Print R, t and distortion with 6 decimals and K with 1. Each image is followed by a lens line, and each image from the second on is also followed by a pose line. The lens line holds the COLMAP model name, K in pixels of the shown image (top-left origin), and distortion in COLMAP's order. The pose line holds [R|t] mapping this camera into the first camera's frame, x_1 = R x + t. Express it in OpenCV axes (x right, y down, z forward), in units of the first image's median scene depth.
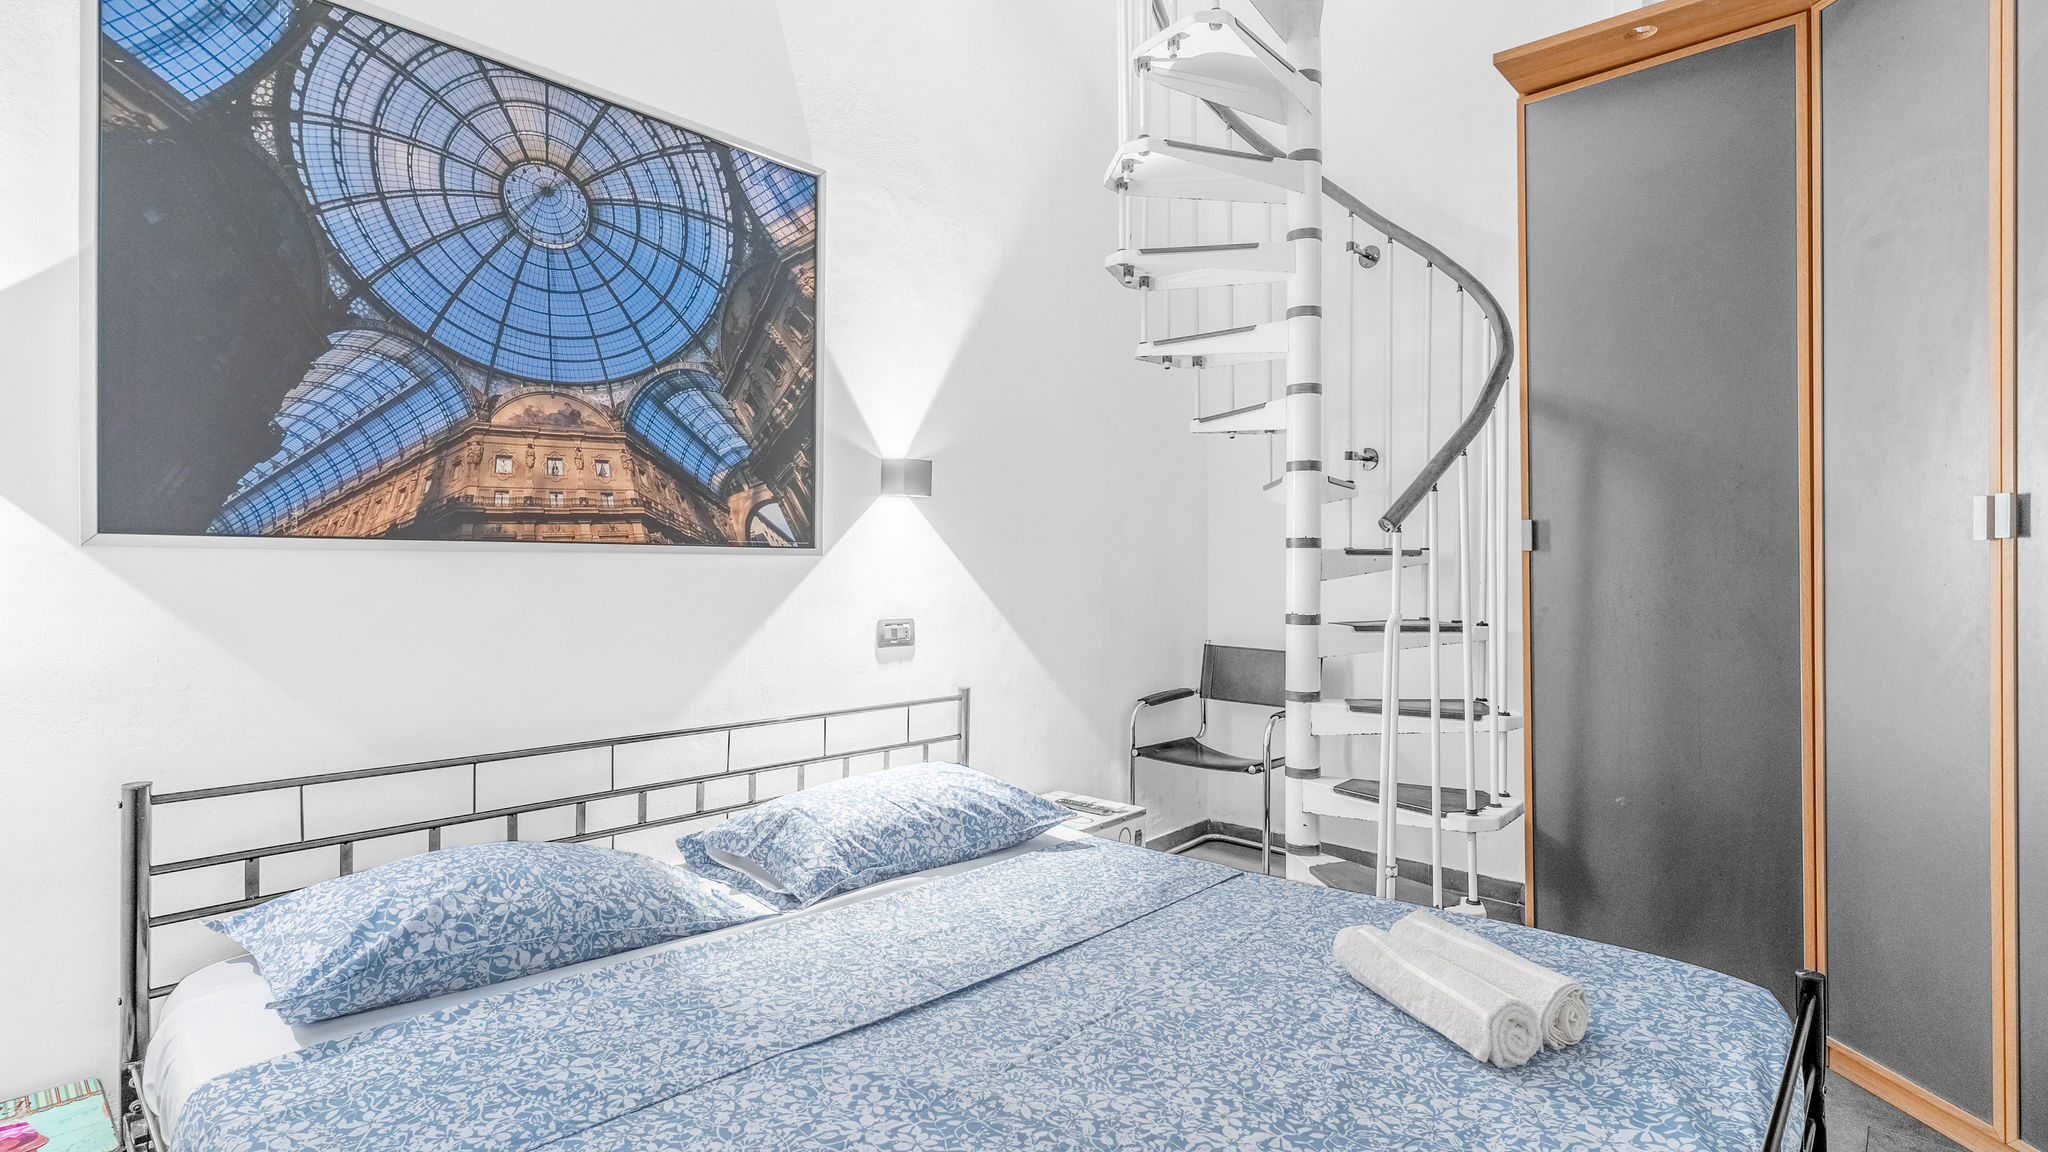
lens RADIAL K [[978.8, 0, 1026.3], [0, 978.8, 571.6], [0, 0, 1]] dist [0.001681, -0.000058]
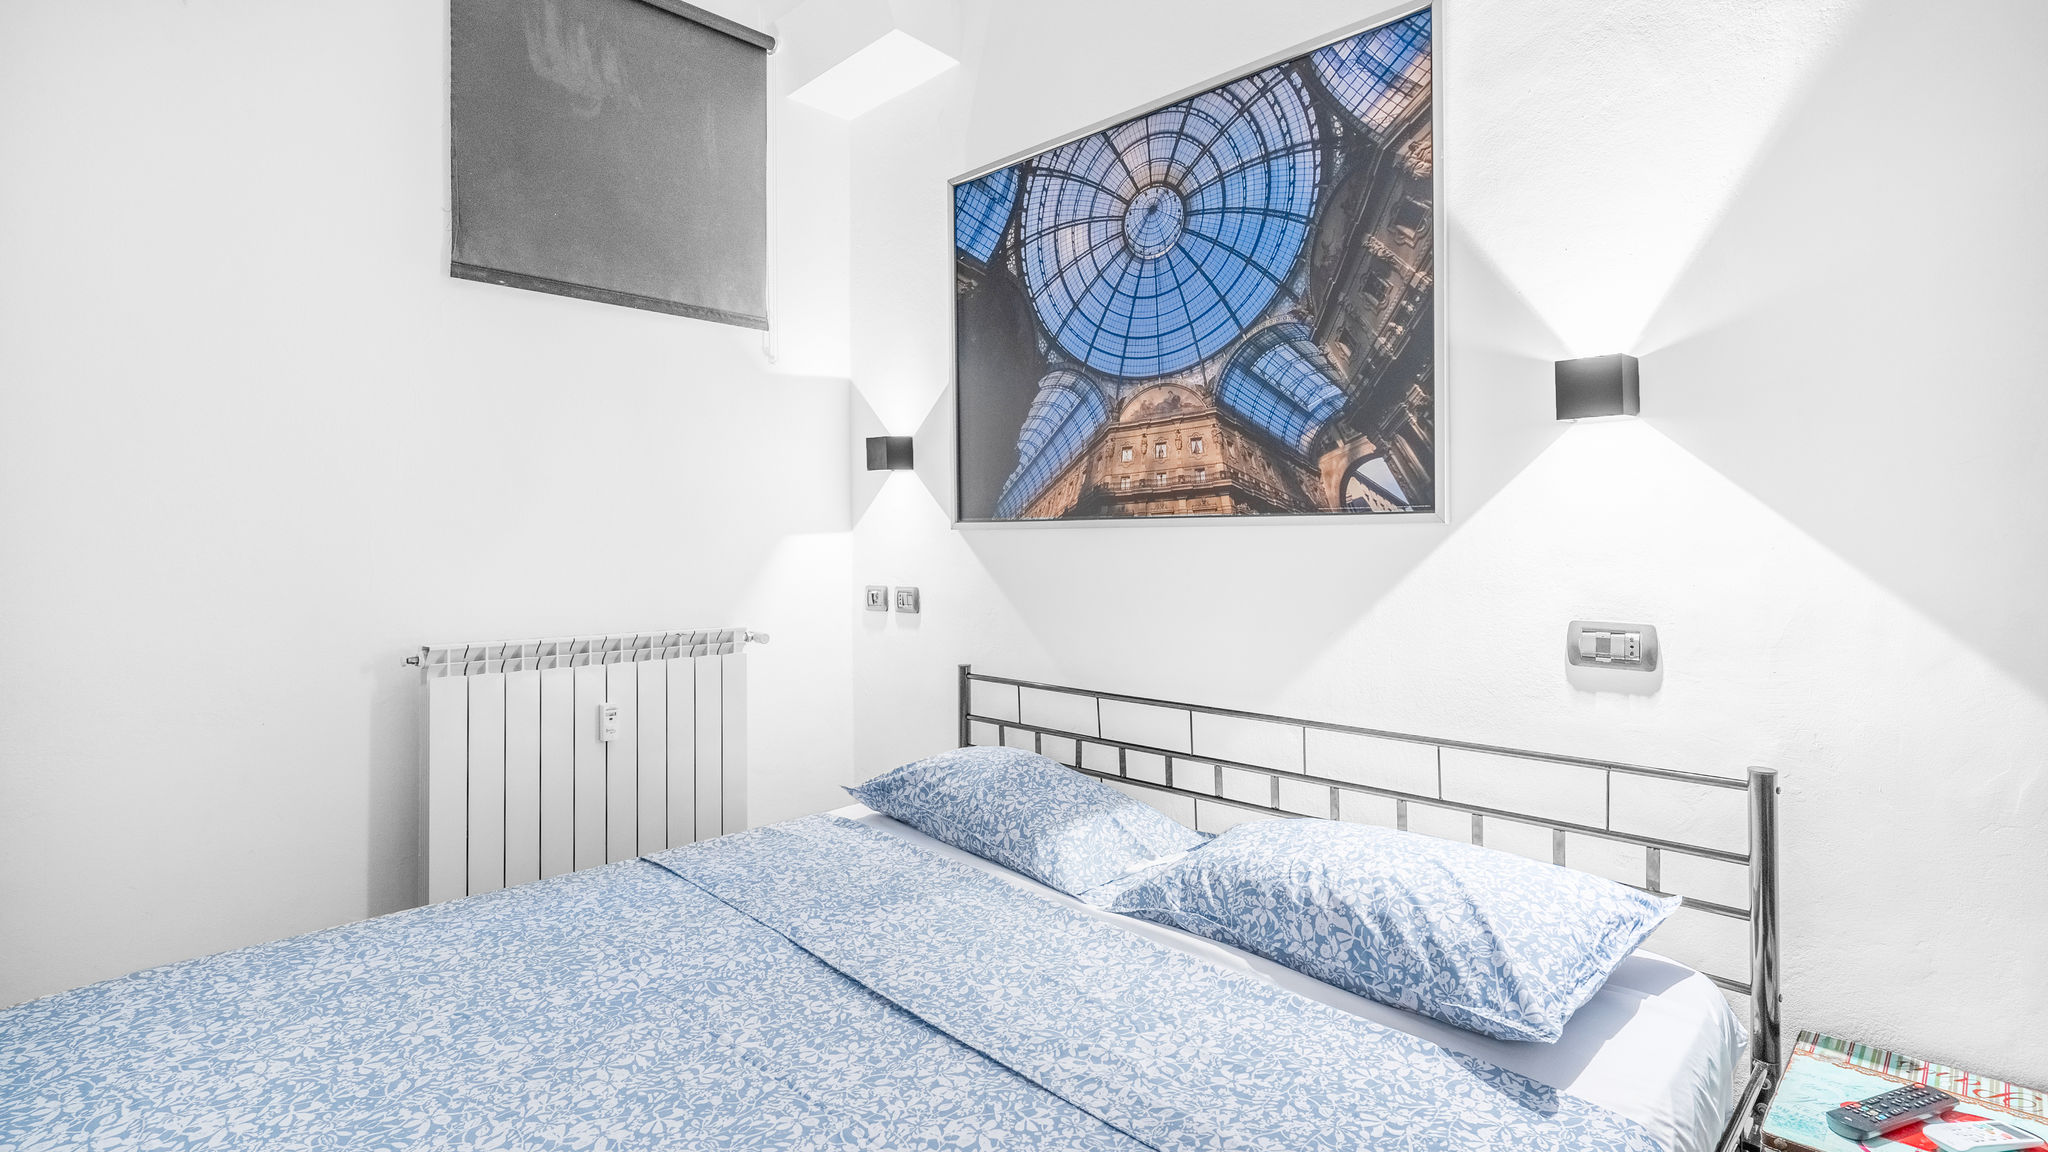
lens RADIAL K [[987.3, 0, 1027.9], [0, 987.3, 532.2], [0, 0, 1]] dist [0.001396, 0.000089]
pose [[-0.022327, -0.009373, -0.999707, 0.619707], [0.001284, 0.999955, -0.009404, -0.002812], [0.999750, -0.001494, -0.022314, 0.830855]]
